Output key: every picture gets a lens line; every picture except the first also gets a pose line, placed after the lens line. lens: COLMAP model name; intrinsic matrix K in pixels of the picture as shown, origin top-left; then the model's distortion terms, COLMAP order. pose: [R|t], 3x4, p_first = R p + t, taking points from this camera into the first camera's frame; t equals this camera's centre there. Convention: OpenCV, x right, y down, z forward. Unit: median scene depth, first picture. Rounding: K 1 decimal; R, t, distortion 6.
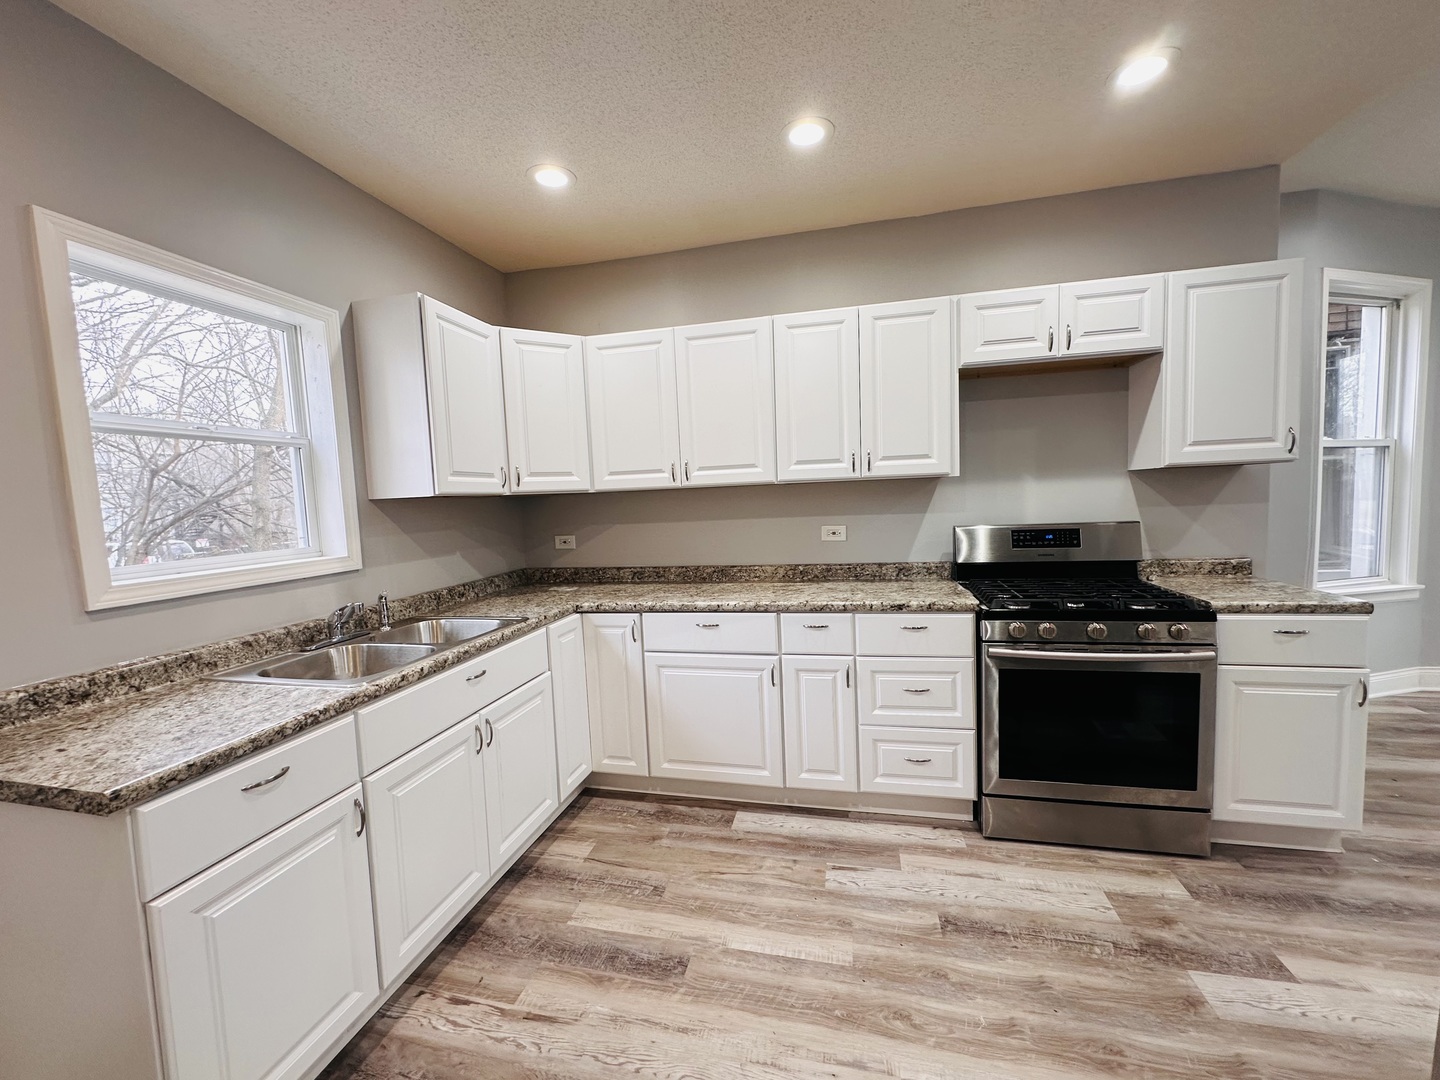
lens RADIAL K [[573.9, 0, 715.6], [0, 573.9, 538.9], [0, 0, 1]] dist [-0.002163, 0.000534]
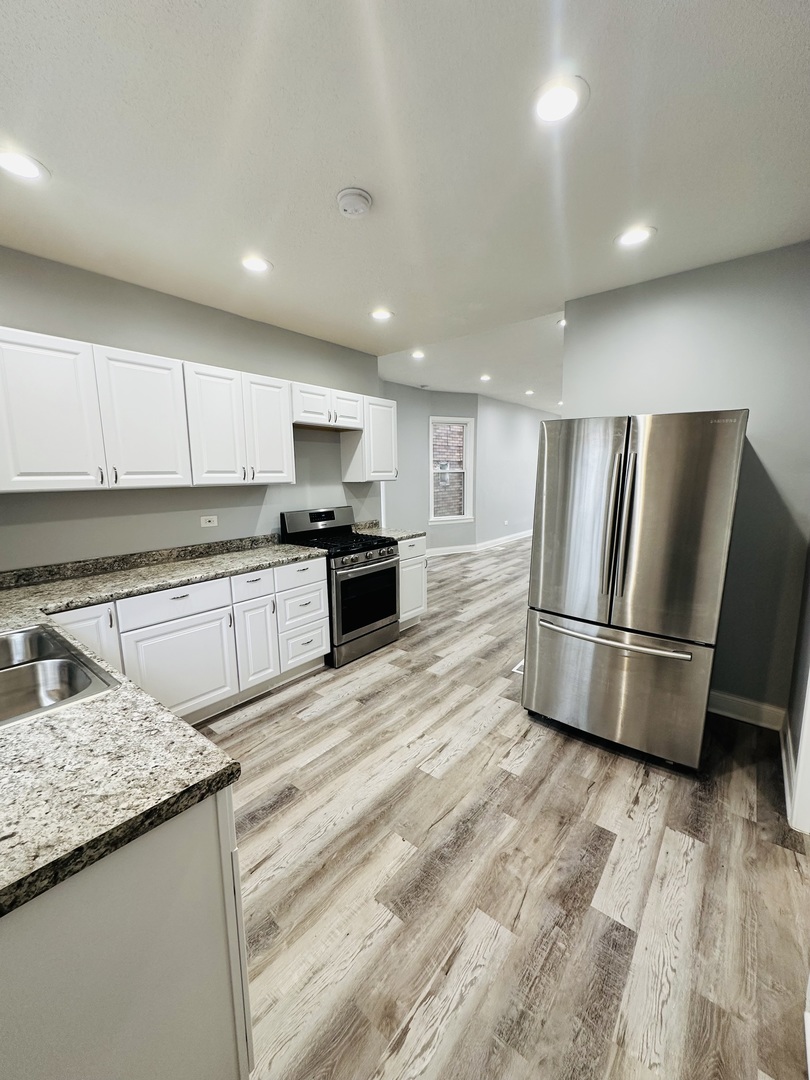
lens RADIAL K [[430.4, 0, 405.1], [0, 430.4, 539.2], [0, 0, 1]] dist [-0.002163, 0.000534]
pose [[0.434940, -0.099810, 0.894911, -0.725396], [0.066015, 0.994698, 0.078855, -0.024253], [-0.898037, 0.024780, 0.439222, 0.126674]]
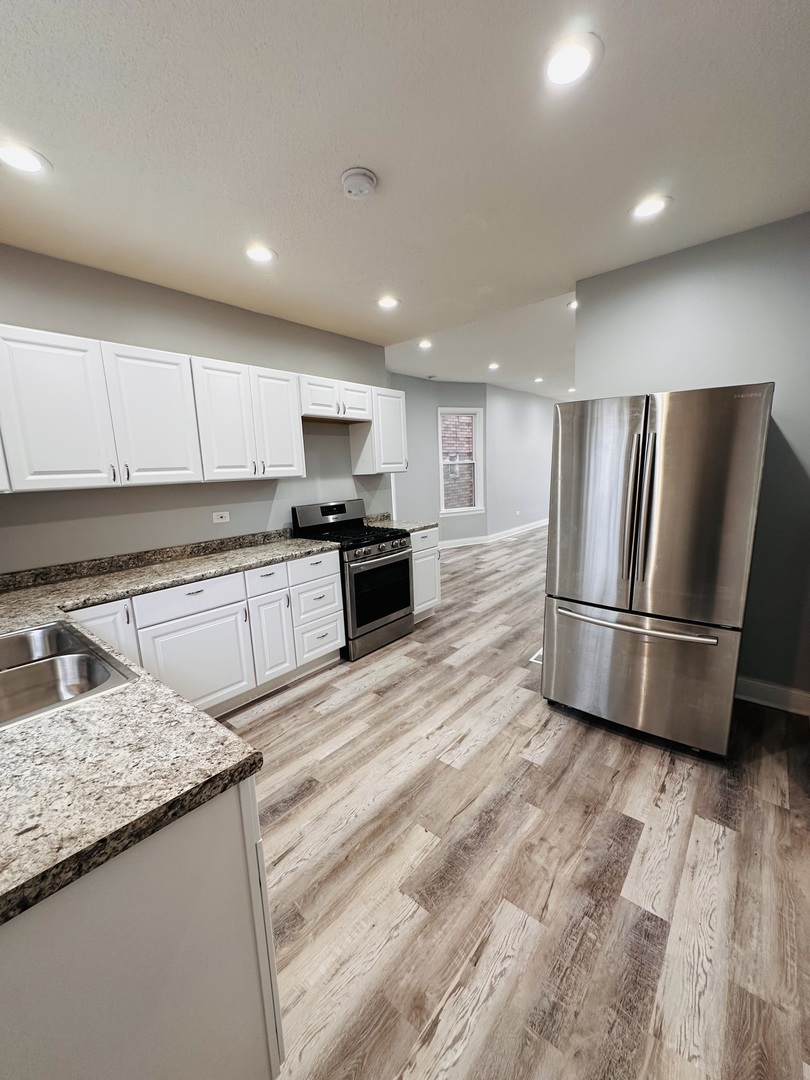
lens RADIAL K [[430.4, 0, 405.1], [0, 430.4, 539.0], [0, 0, 1]] dist [-0.002163, 0.000534]
pose [[0.453049, -0.121632, 0.883149, -0.717786], [0.093871, 0.991650, 0.088421, -0.010855], [-0.886530, 0.042843, 0.460684, 0.141622]]
